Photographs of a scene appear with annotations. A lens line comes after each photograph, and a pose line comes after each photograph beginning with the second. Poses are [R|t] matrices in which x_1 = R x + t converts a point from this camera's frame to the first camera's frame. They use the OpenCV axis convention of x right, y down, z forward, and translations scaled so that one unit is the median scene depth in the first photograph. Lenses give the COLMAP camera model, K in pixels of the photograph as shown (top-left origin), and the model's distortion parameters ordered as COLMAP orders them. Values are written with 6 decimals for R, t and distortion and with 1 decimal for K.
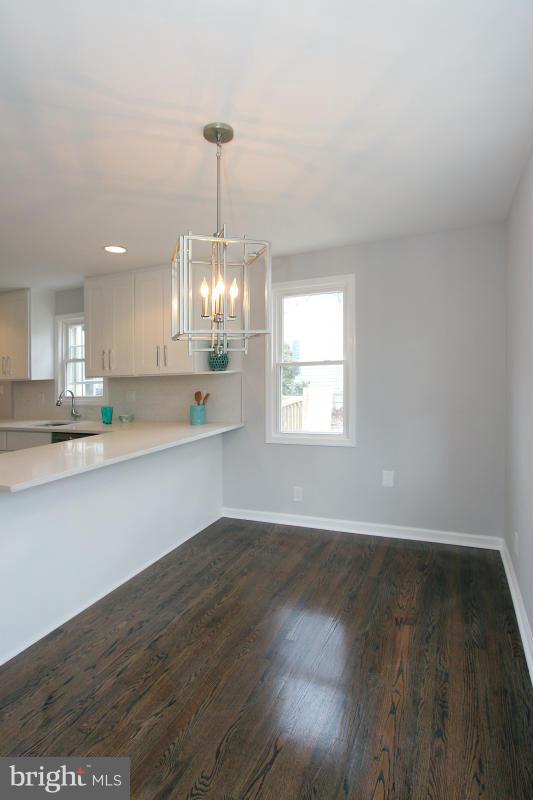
lens RADIAL K [[409.7, 0, 267.3], [0, 409.7, 371.7], [0, 0, 1]] dist [-0.025218, 0.001074]
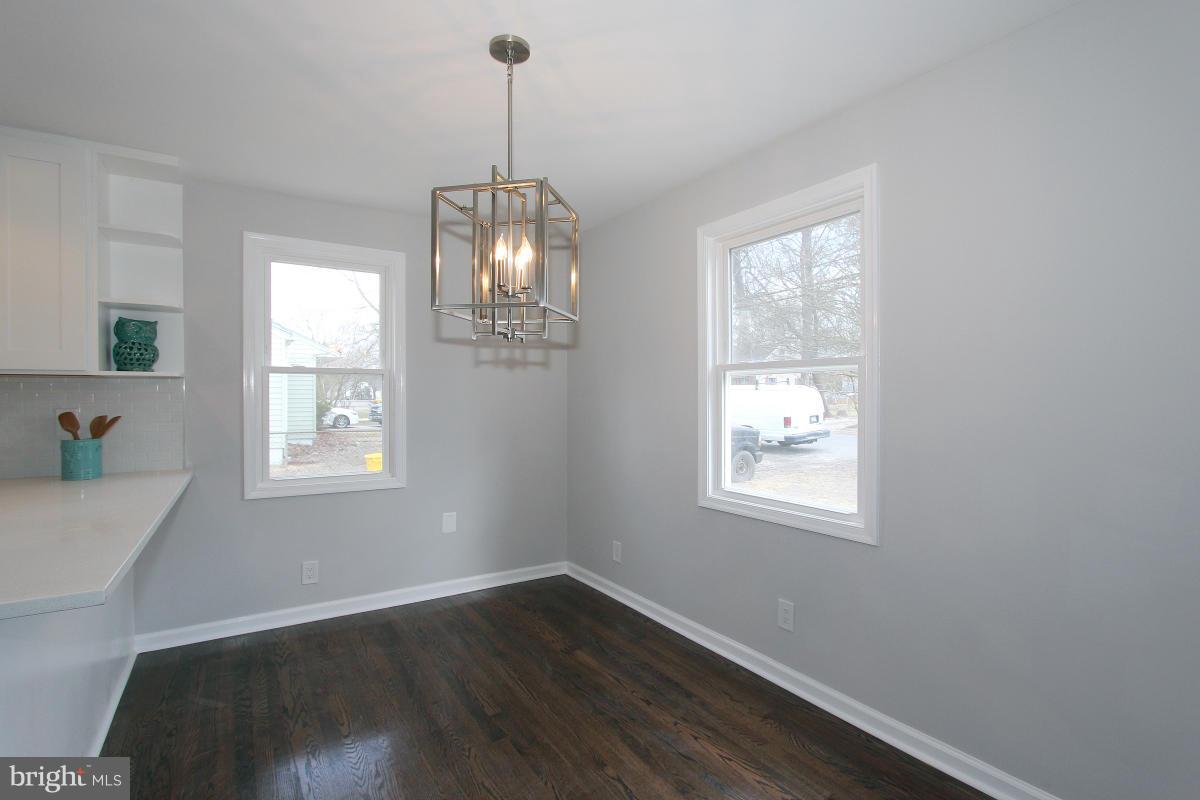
lens RADIAL K [[580.7, 0, 601.8], [0, 580.7, 413.5], [0, 0, 1]] dist [-0.024987, 0.000281]
pose [[0.542753, 0.016833, 0.839723, -0.476781], [-0.023723, 0.999707, -0.004706, 0.047688], [-0.839557, -0.017366, 0.542994, 0.139161]]
